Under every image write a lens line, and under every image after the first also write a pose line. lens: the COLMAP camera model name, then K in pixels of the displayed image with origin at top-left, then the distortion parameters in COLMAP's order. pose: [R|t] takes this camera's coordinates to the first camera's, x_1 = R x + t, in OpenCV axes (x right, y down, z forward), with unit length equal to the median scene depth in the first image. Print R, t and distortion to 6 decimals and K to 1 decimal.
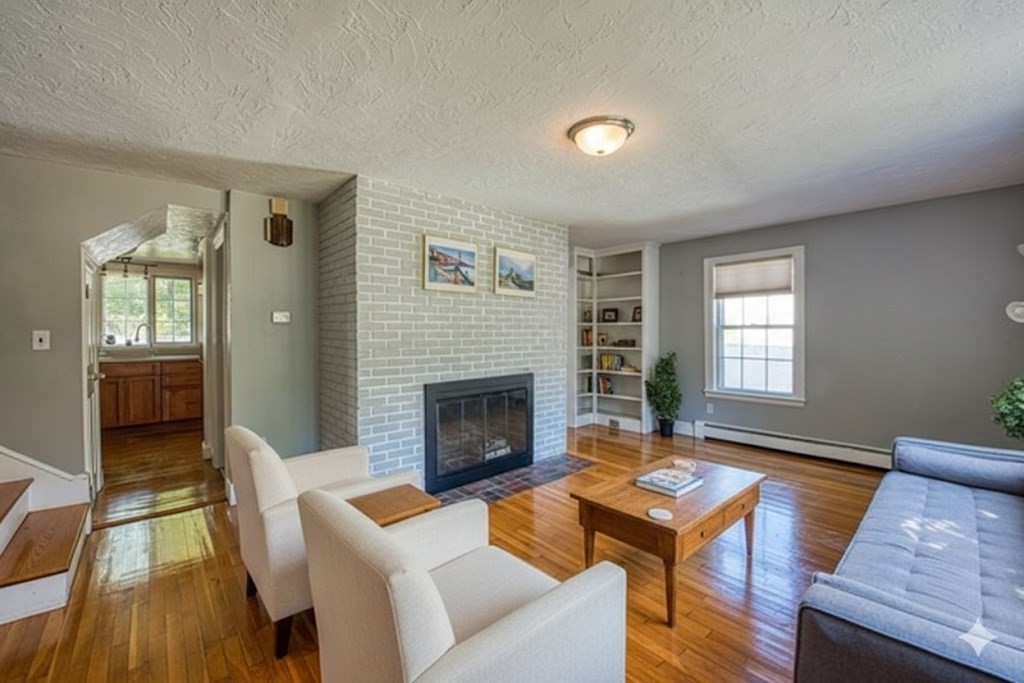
lens RADIAL K [[430.8, 0, 515.1], [0, 430.8, 340.8], [0, 0, 1]] dist [-0.023216, -0.000286]
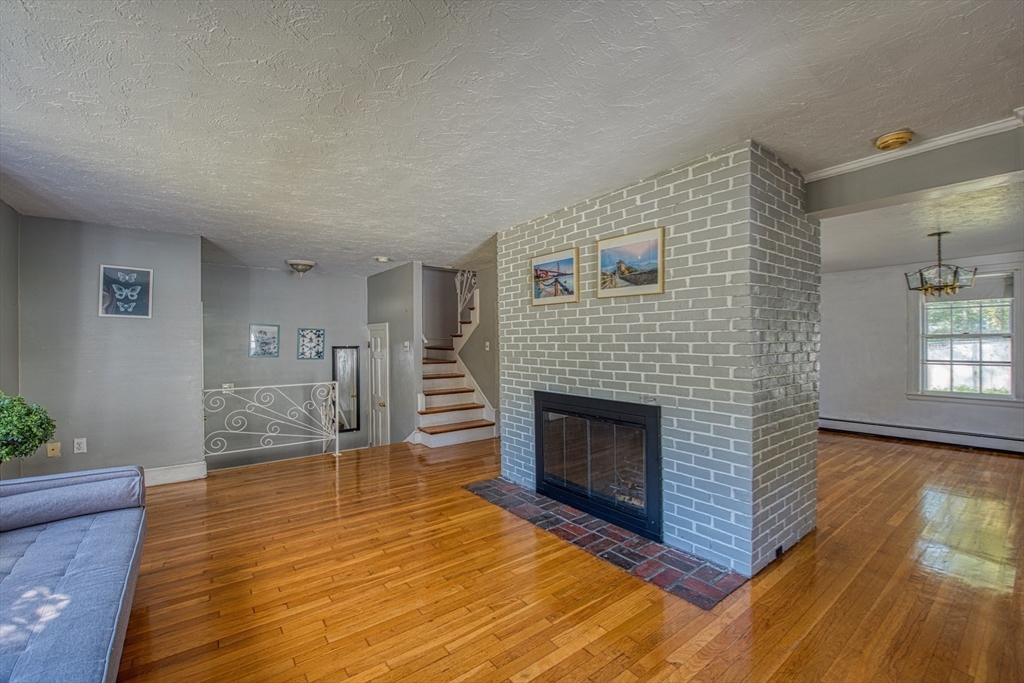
lens RADIAL K [[430.8, 0, 520.2], [0, 430.8, 338.3], [0, 0, 1]] dist [-0.023216, -0.000286]
pose [[-0.099787, 0.000109, -0.995009, 0.837360], [-0.008971, 0.999959, 0.001009, -0.033483], [0.994968, 0.009027, -0.099782, 0.987117]]
